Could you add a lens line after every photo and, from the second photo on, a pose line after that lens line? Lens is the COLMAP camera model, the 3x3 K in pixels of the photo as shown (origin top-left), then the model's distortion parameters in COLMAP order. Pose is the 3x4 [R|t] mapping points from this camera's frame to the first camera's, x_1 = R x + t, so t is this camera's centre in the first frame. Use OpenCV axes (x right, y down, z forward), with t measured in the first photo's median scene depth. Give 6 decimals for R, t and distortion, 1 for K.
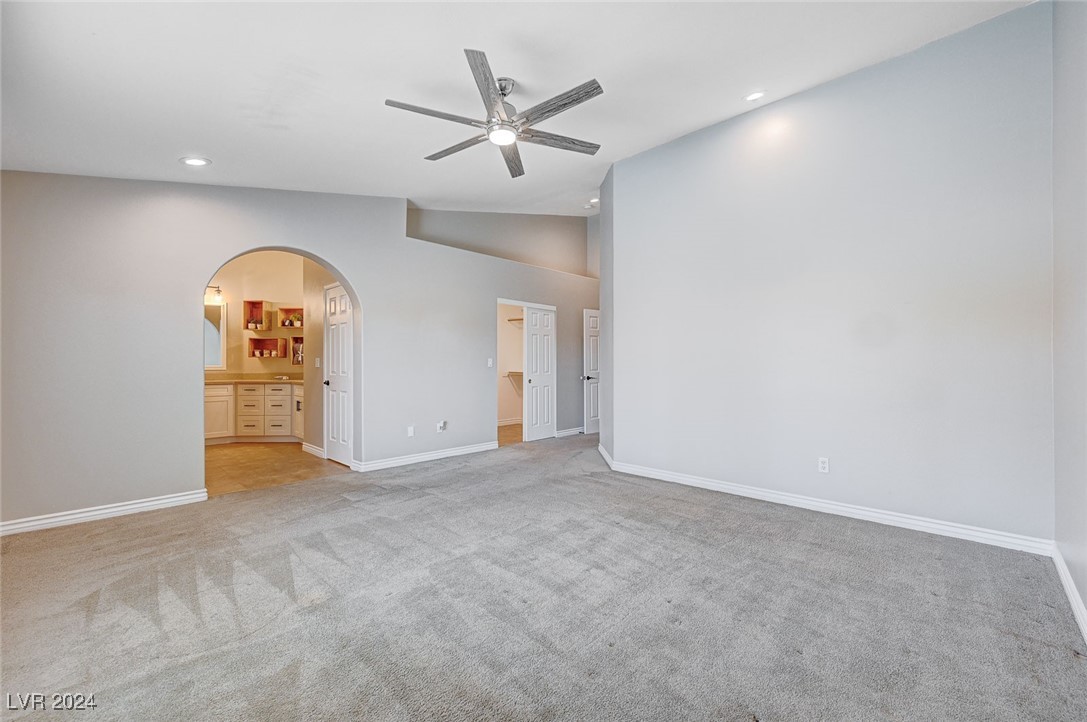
lens RADIAL K [[468.8, 0, 544.6], [0, 468.8, 362.3], [0, 0, 1]] dist [0.000024, 0.000010]
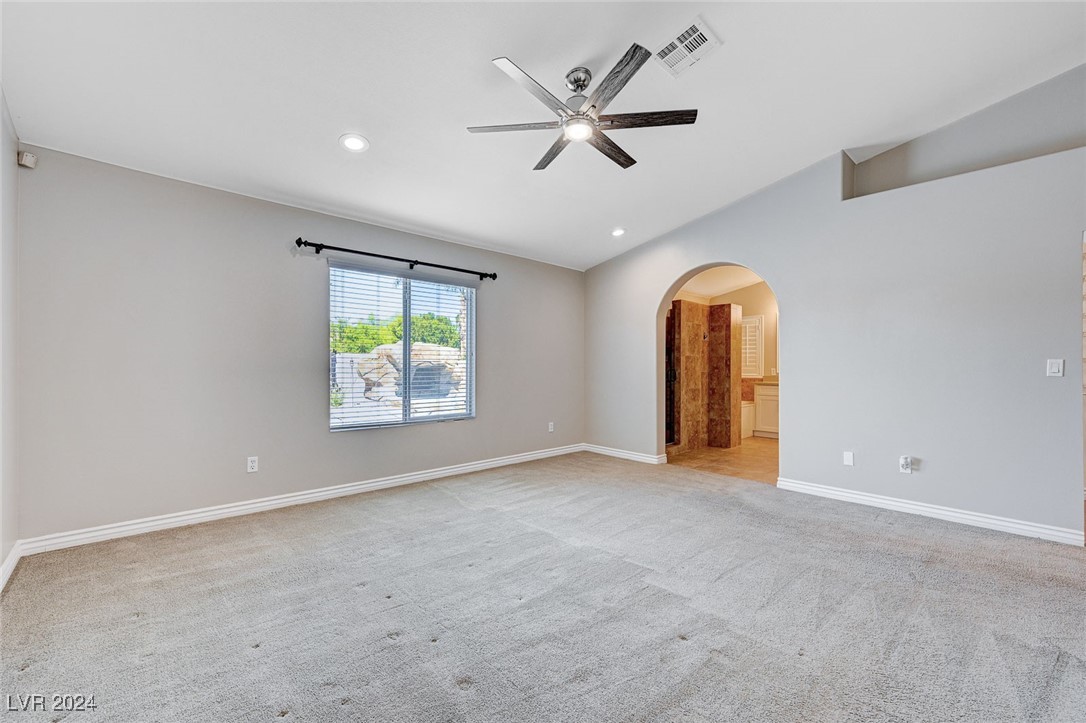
lens RADIAL K [[468.3, 0, 547.5], [0, 468.3, 362.3], [0, 0, 1]] dist [0.000024, 0.000010]
pose [[-0.086030, -0.008872, -0.996253, 0.771718], [-0.011296, 0.999905, -0.007929, 0.009061], [0.996229, 0.010571, -0.086122, 0.901921]]
